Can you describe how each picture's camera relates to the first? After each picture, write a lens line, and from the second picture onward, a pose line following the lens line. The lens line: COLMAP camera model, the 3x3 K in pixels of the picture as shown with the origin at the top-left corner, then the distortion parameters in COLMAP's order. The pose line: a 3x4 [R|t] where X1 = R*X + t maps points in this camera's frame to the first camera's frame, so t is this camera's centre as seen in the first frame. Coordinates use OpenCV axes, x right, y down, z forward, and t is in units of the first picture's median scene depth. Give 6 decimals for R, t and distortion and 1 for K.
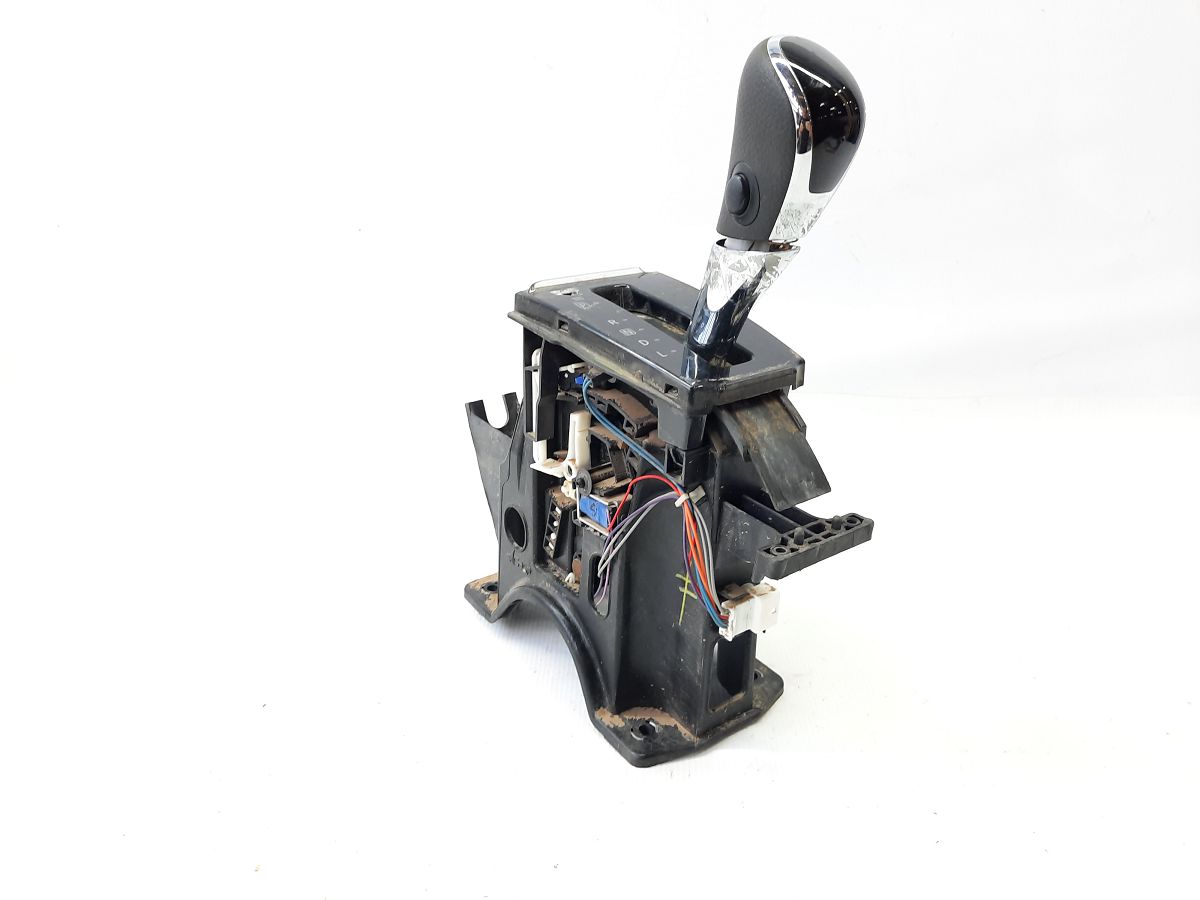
lens RADIAL K [[870.3, 0, 597.4], [0, 870.3, 452.3], [0, 0, 1]] dist [-0.002523, -0.003015]
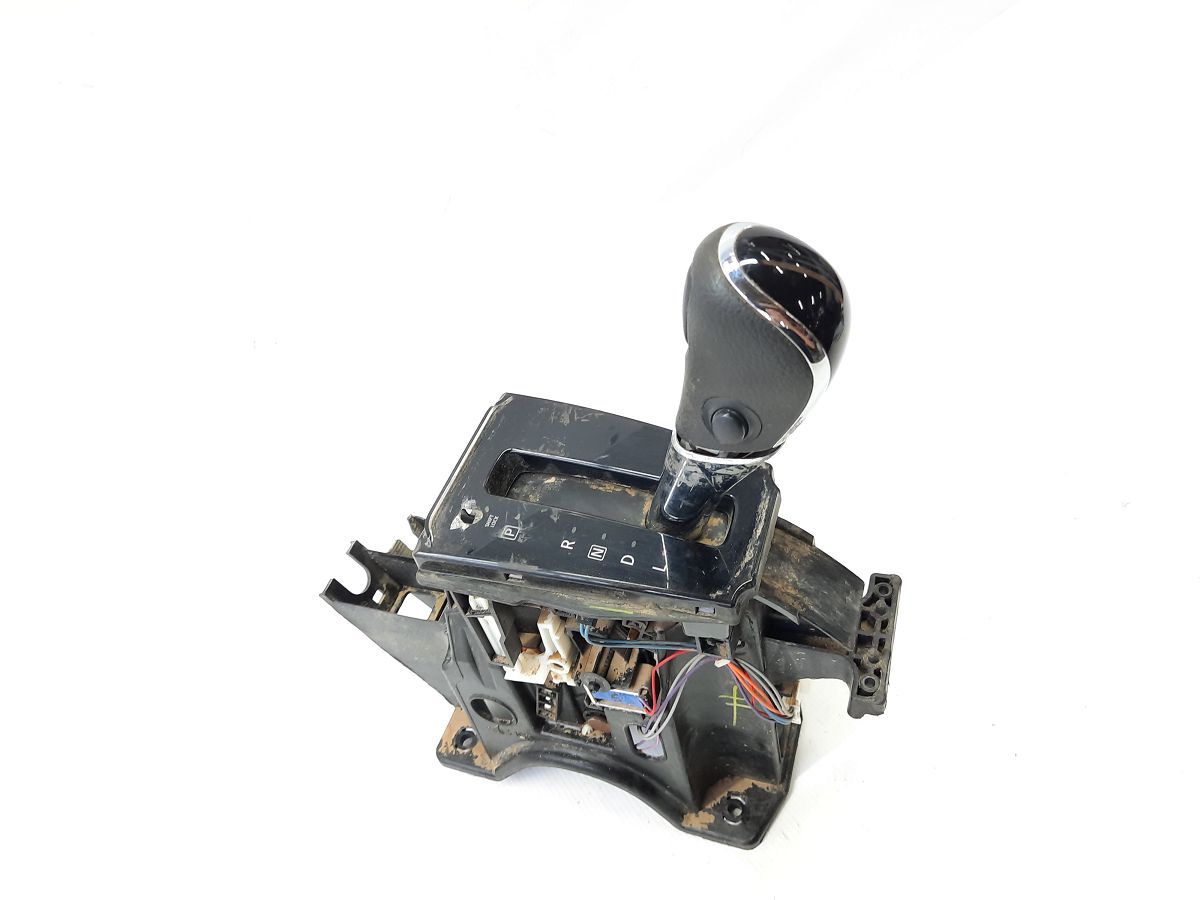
lens RADIAL K [[870.3, 0, 598.5], [0, 870.3, 445.1], [0, 0, 1]] dist [-0.002523, -0.003015]
pose [[0.795471, -0.539048, 0.276863, -0.120803], [0.423088, 0.821116, 0.383100, -0.473196], [-0.433846, -0.187608, 0.881238, 0.263943]]
